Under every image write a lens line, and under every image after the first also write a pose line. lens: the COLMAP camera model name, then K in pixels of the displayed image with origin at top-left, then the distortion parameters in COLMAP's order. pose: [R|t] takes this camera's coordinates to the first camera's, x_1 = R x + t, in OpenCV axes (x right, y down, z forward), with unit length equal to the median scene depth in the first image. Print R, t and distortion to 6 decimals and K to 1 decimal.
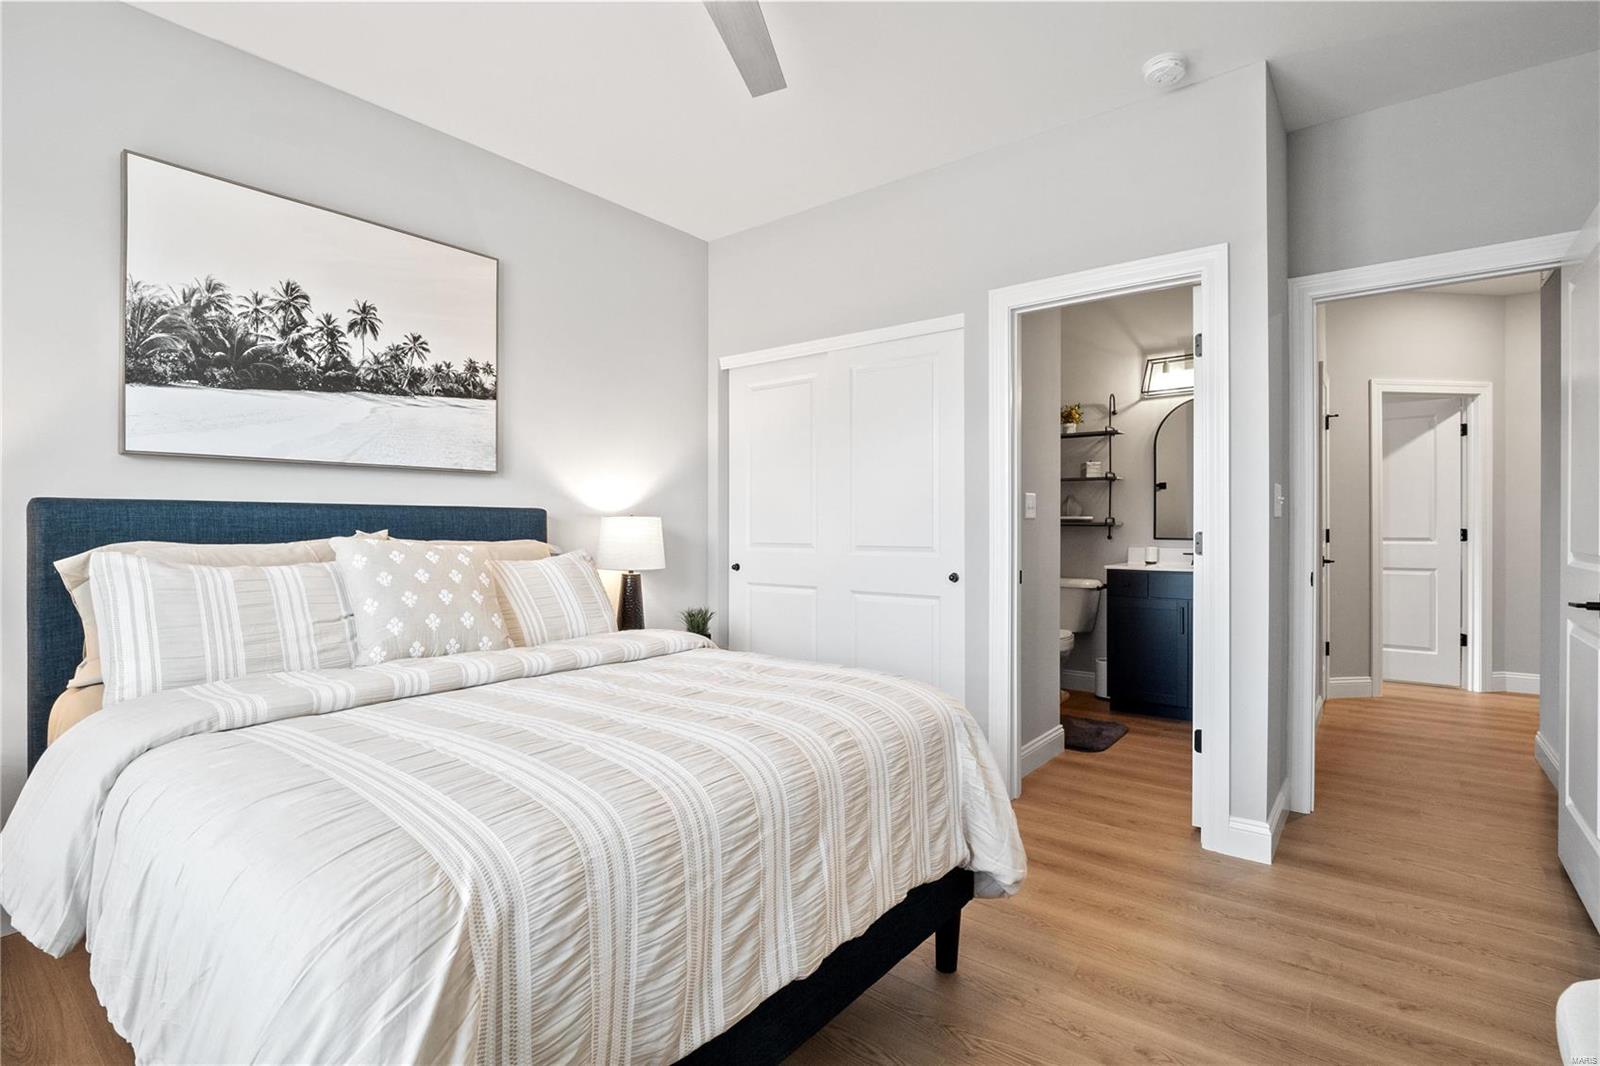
lens RADIAL K [[752.7, 0, 805.7], [0, 752.7, 527.6], [0, 0, 1]] dist [-0.003511, -0.001213]
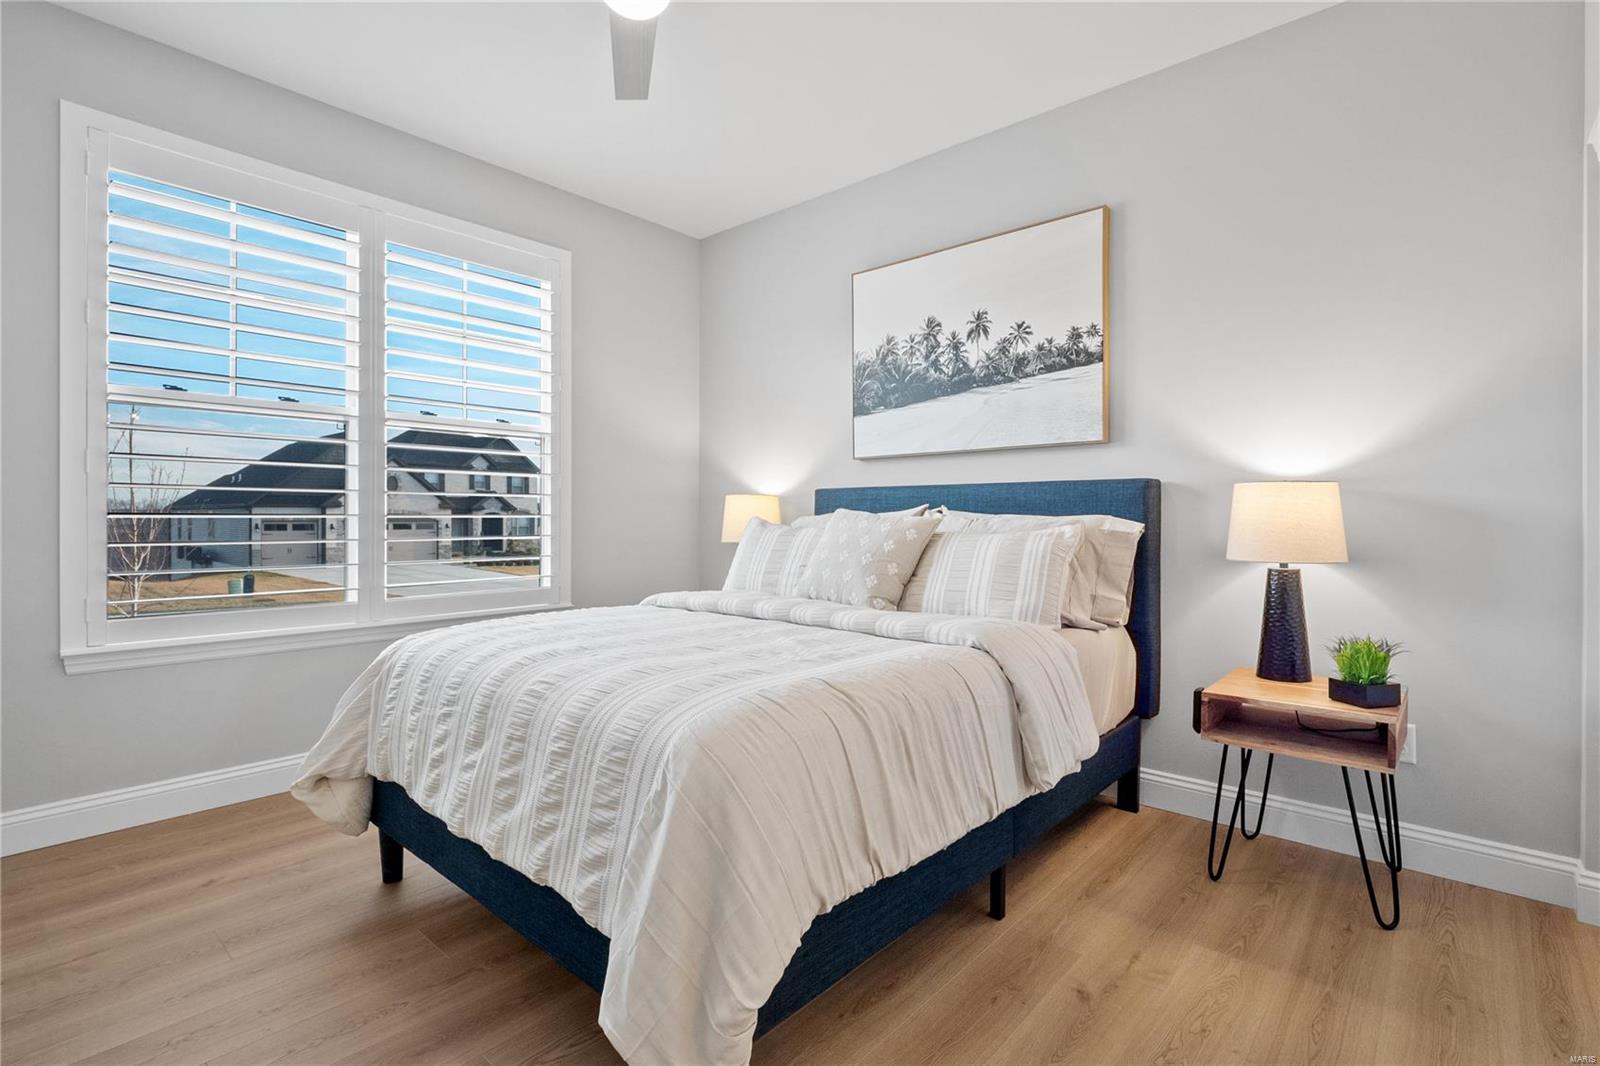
lens RADIAL K [[752.7, 0, 805.7], [0, 752.7, 527.6], [0, 0, 1]] dist [-0.003511, -0.001213]
pose [[-0.065053, 0.009864, -0.997833, 0.620390], [-0.005392, 0.999933, 0.010237, 0.027713], [0.997867, 0.006046, -0.064995, 0.837380]]
